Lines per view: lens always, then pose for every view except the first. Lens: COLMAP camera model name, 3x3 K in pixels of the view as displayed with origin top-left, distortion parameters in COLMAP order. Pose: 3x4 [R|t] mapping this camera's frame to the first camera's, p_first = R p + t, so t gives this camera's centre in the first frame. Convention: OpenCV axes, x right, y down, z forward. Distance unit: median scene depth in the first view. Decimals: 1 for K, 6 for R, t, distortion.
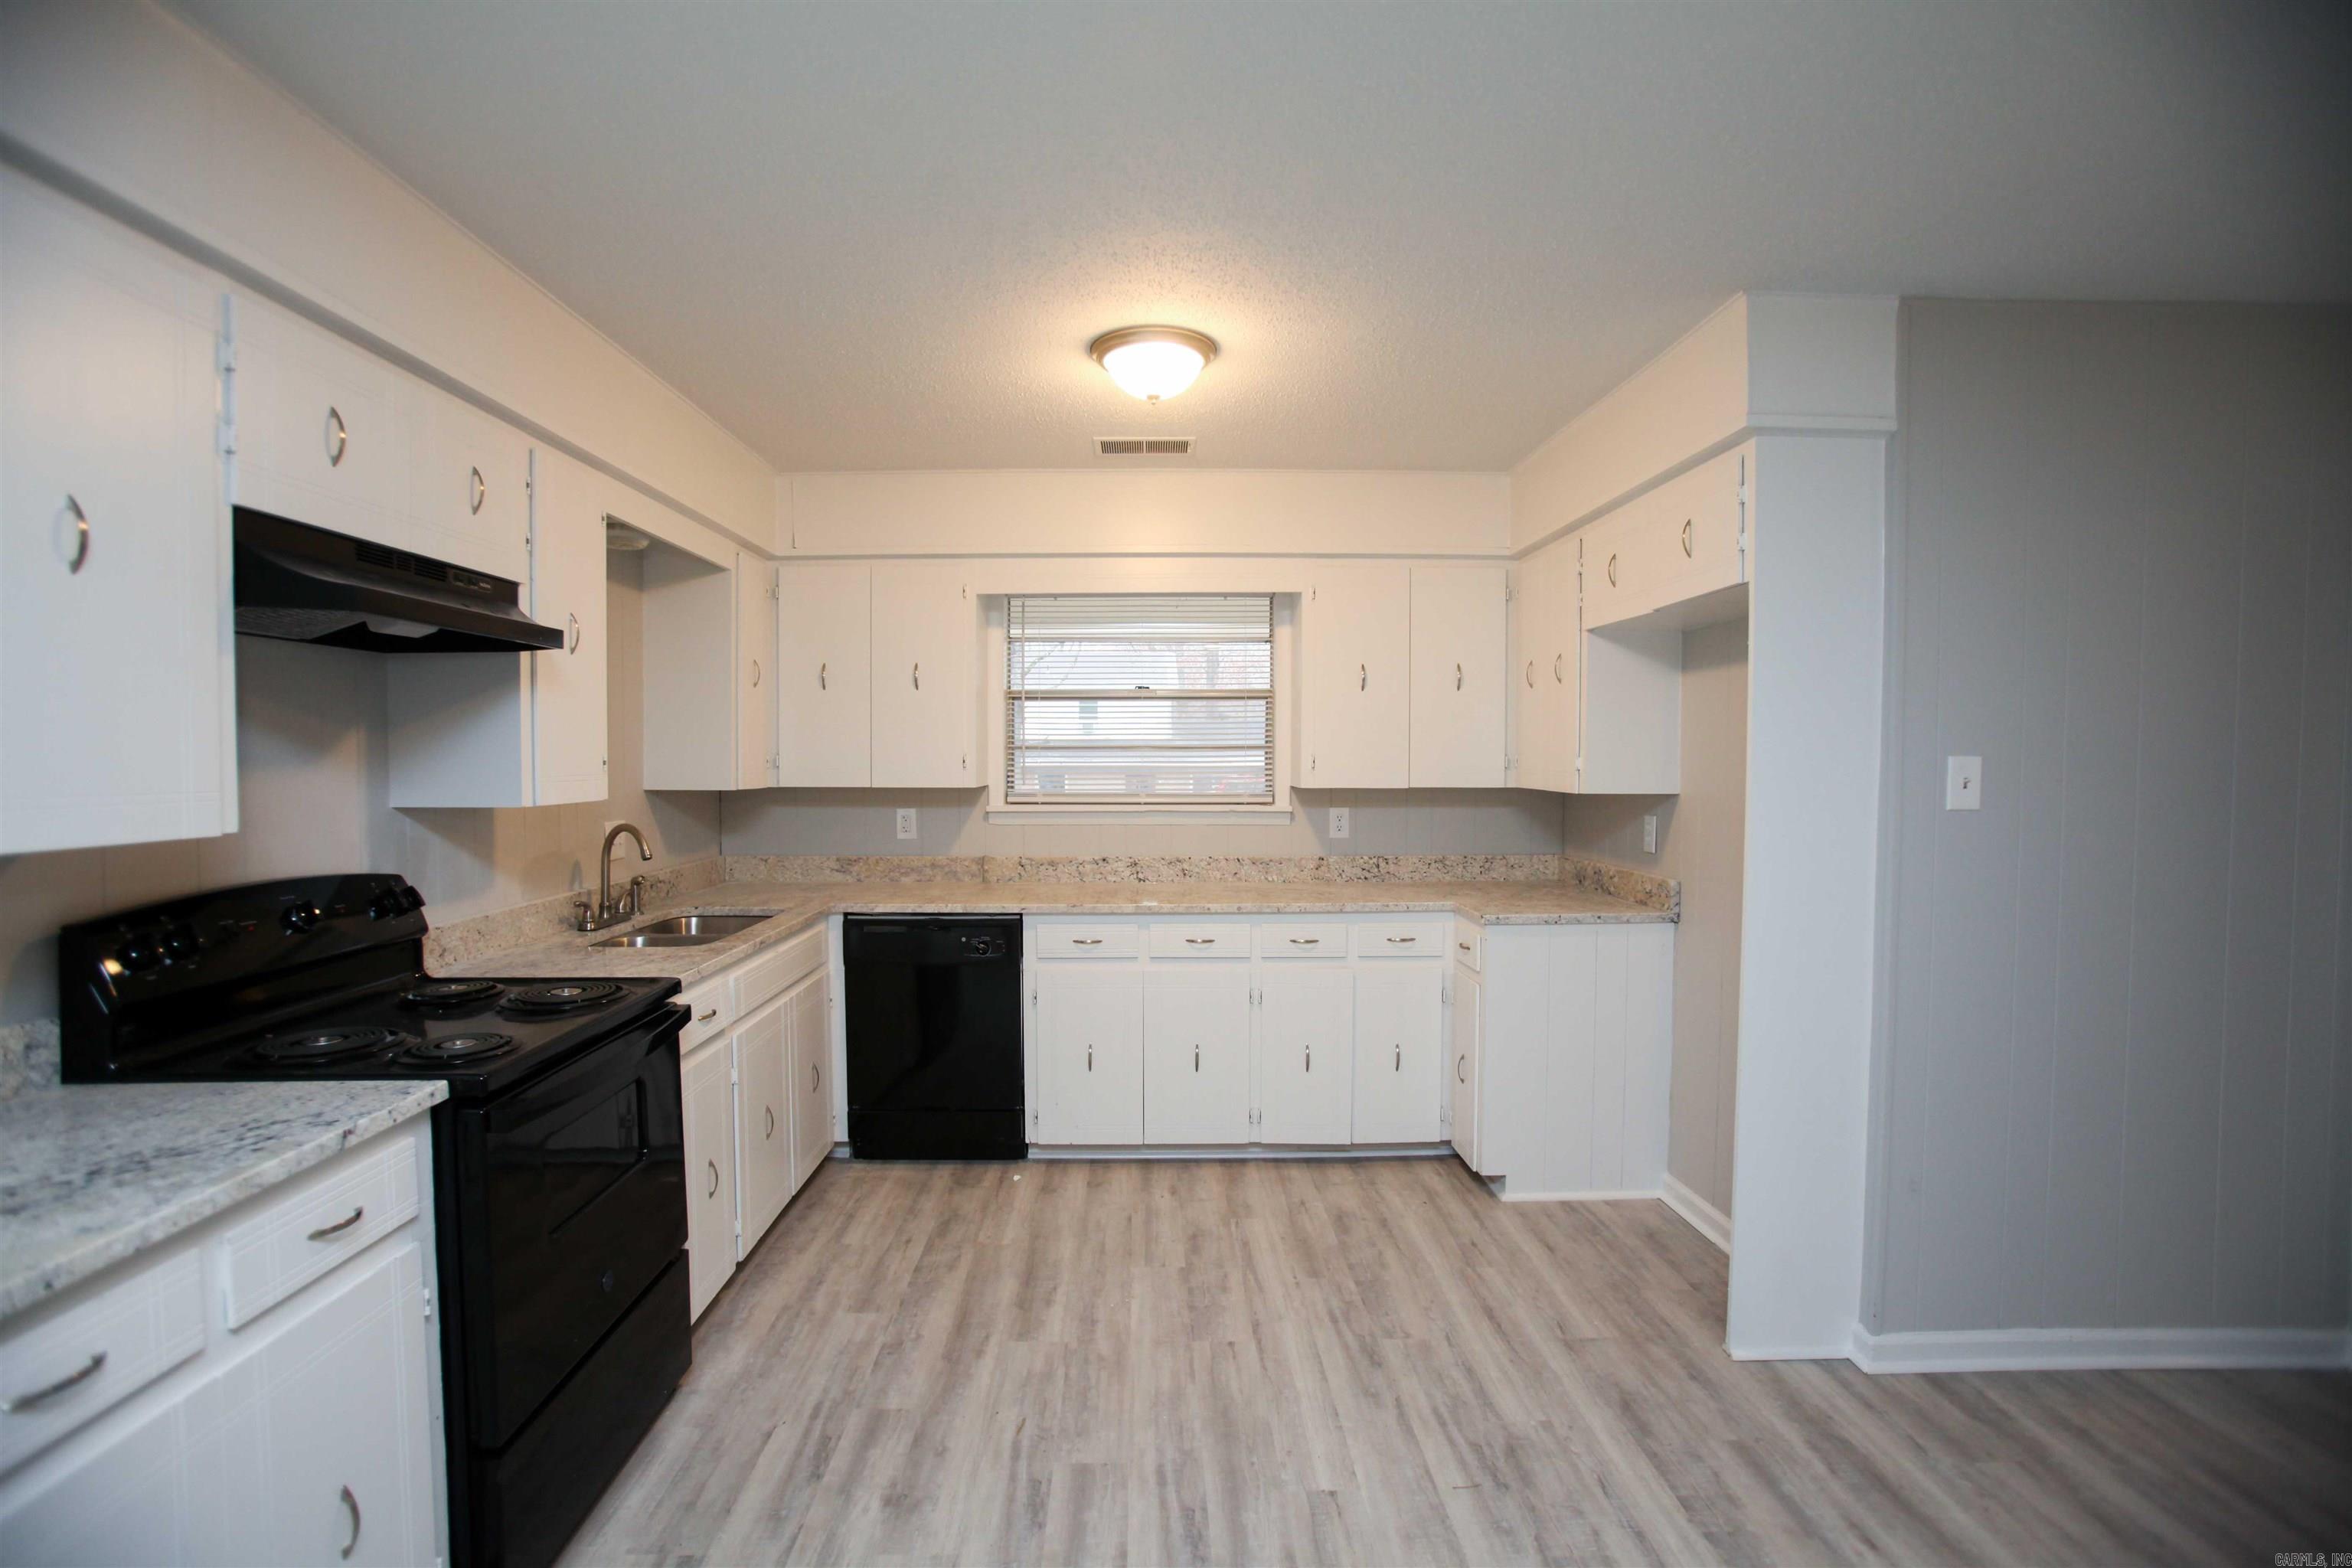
lens RADIAL K [[1075.1, 0, 1161.3], [0, 1075.1, 773.3], [0, 0, 1]] dist [-0.003315, 0.002948]
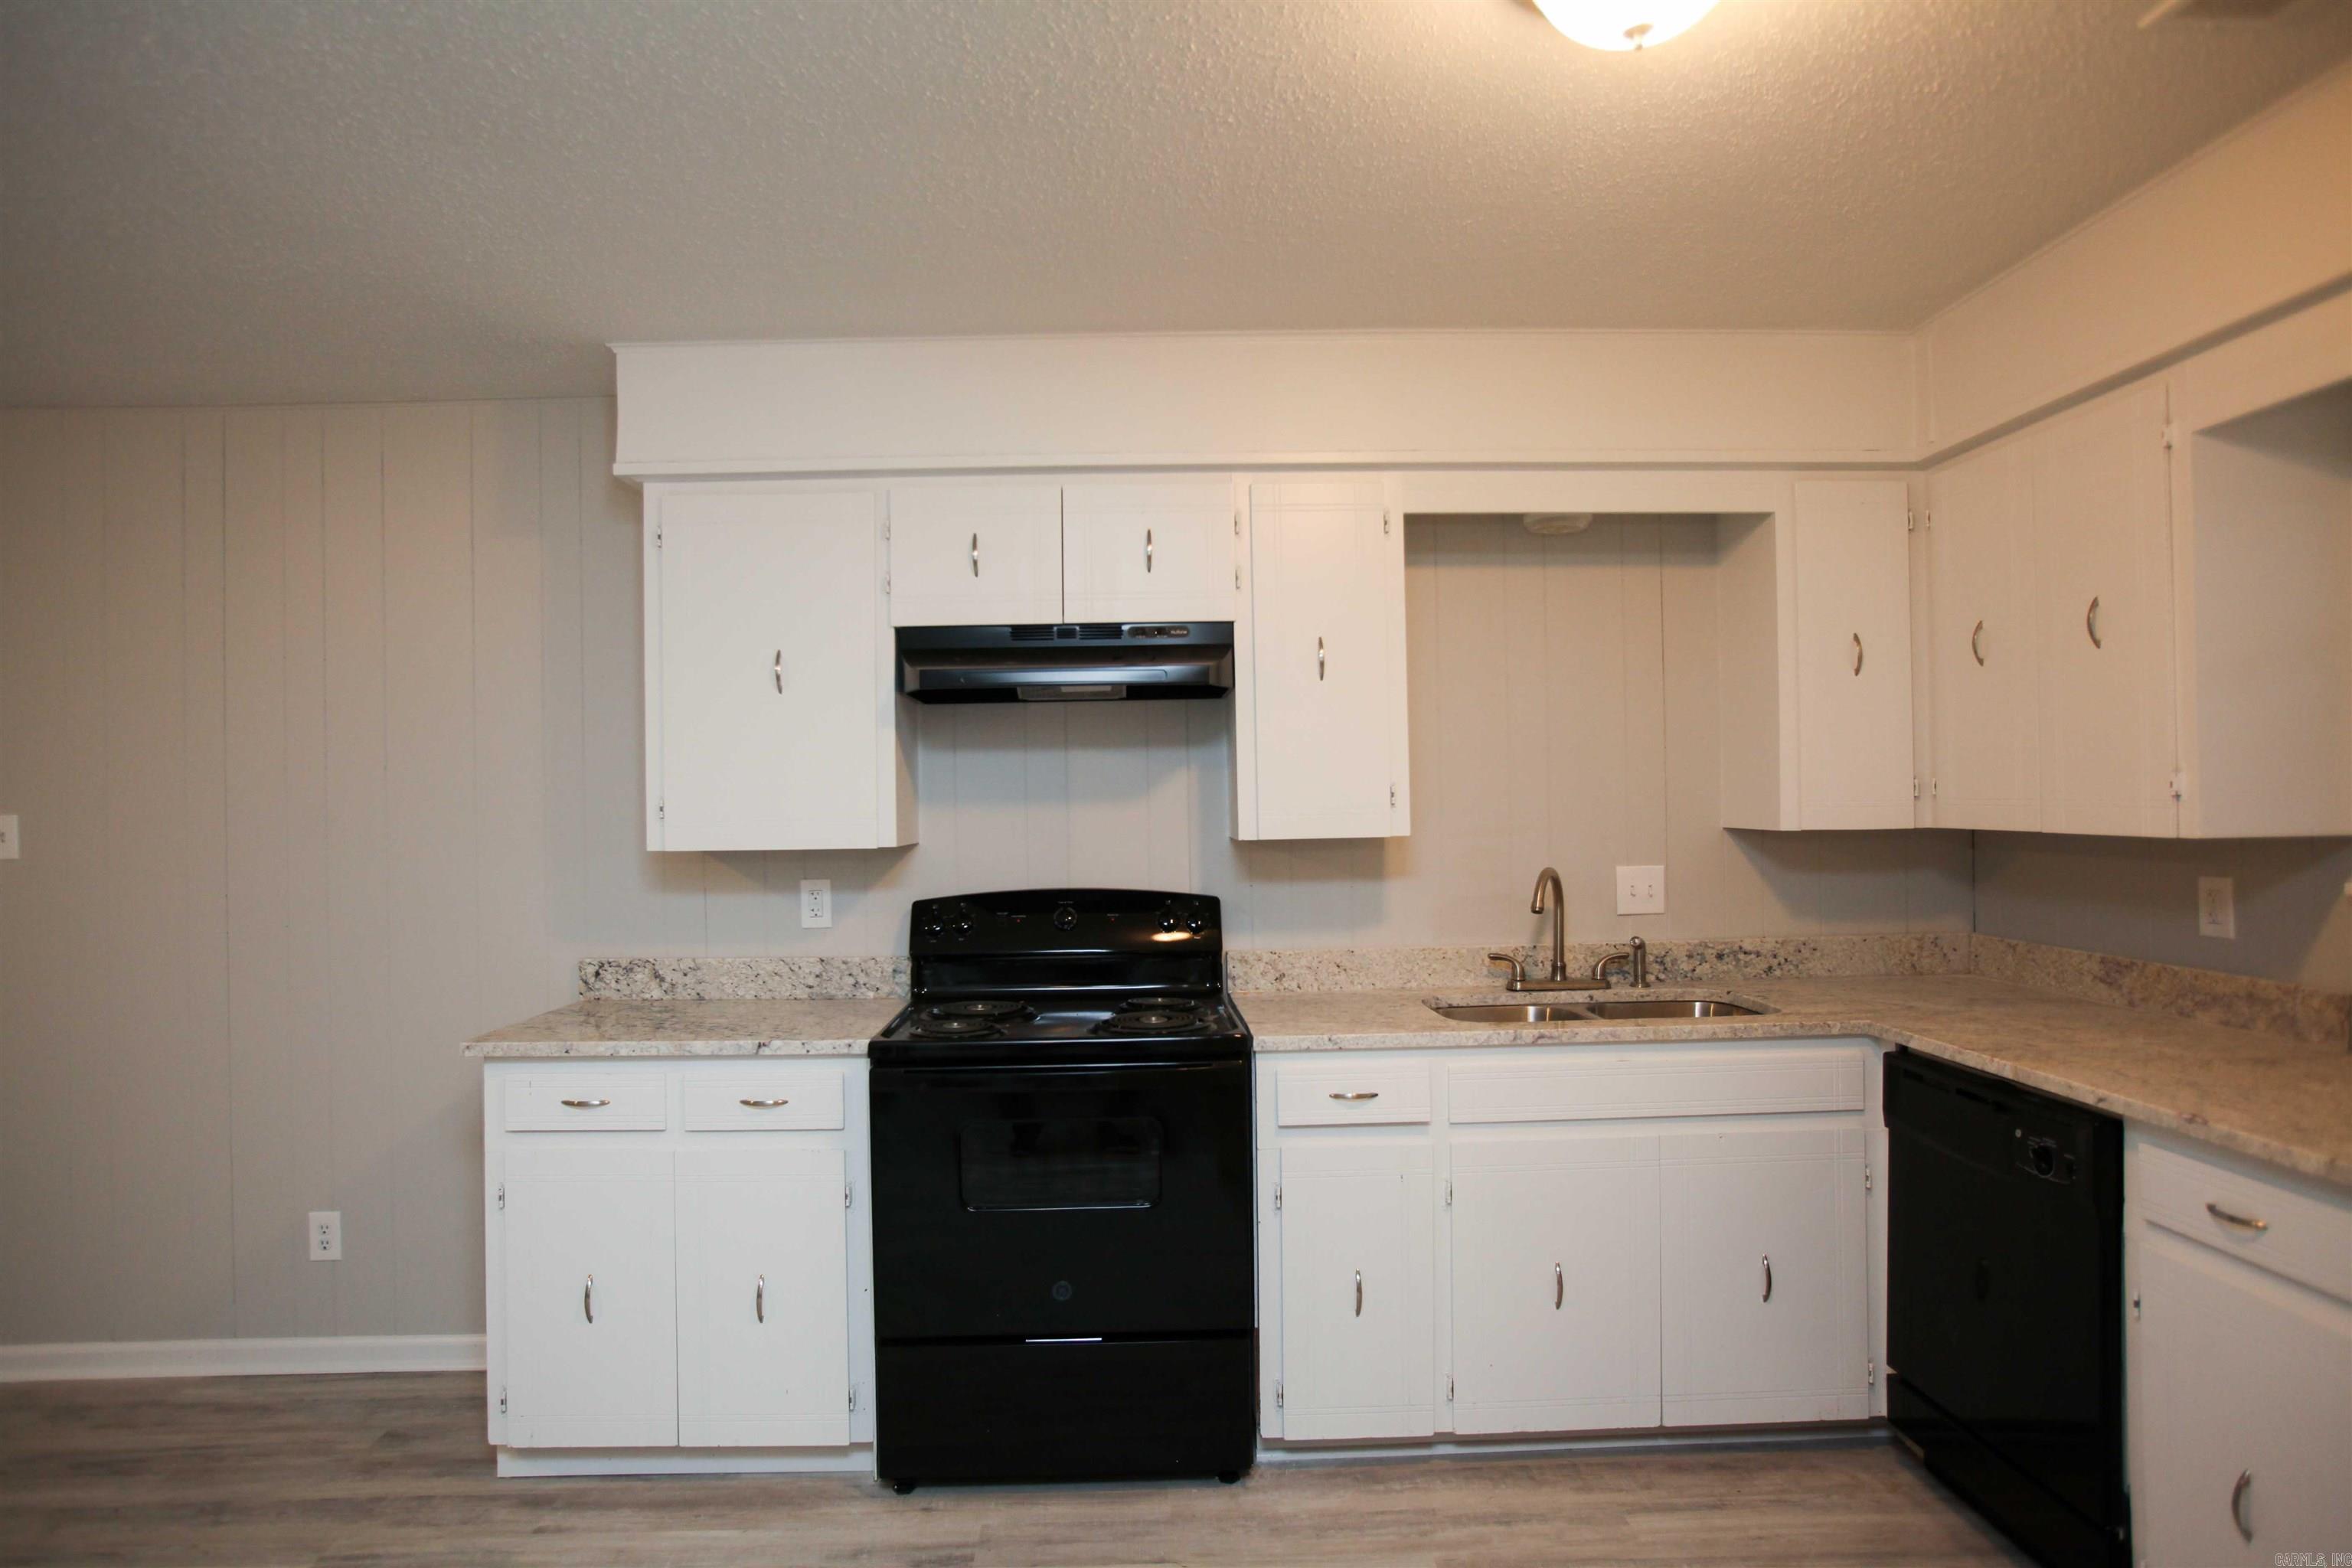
lens RADIAL K [[1328.2, 0, 1165.9], [0, 1328.2, 773.1], [0, 0, 1]] dist [-0.047001, 0.011272]
pose [[0.012777, -0.020324, -0.999712, 0.588183], [0.000599, 0.999793, -0.020318, -0.005734], [0.999918, -0.000339, 0.012786, 0.810204]]
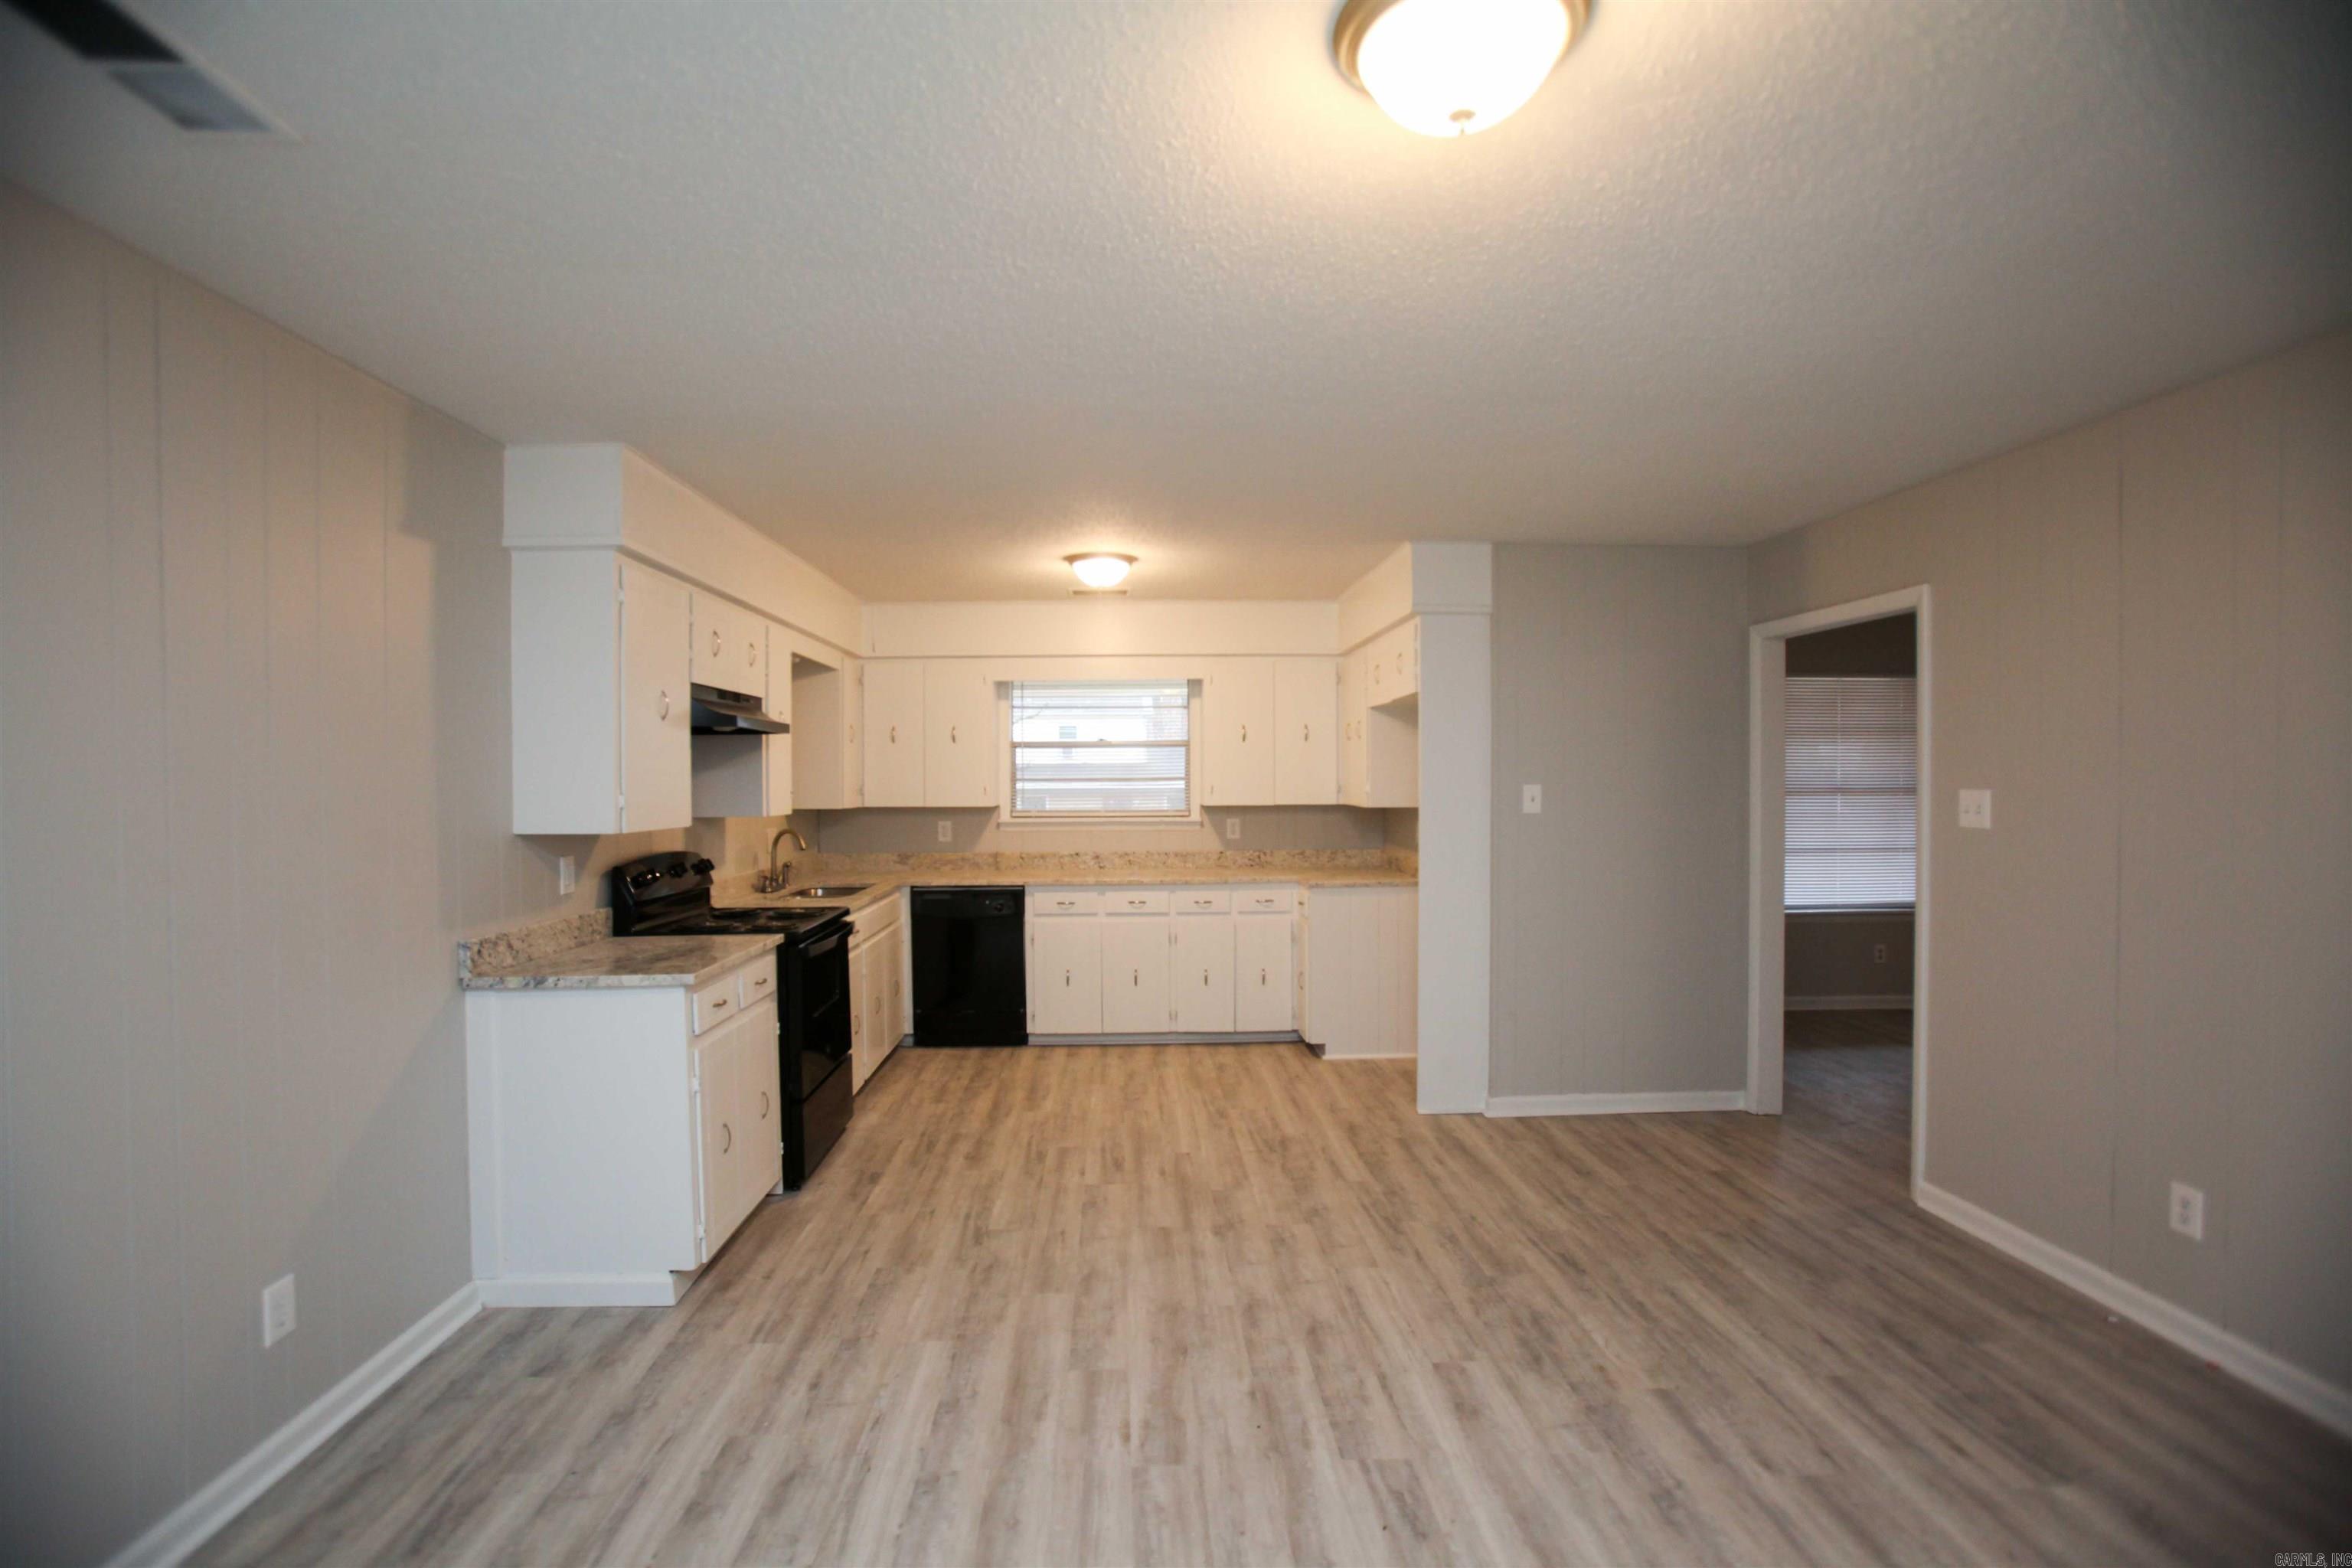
lens RADIAL K [[1075.1, 0, 1156.6], [0, 1075.1, 776.9], [0, 0, 1]] dist [-0.003315, 0.002948]
pose [[0.999881, -0.005908, 0.014253, 0.057531], [0.006150, 0.999836, -0.017027, -0.001922], [-0.014150, 0.017113, 0.999753, -0.781075]]
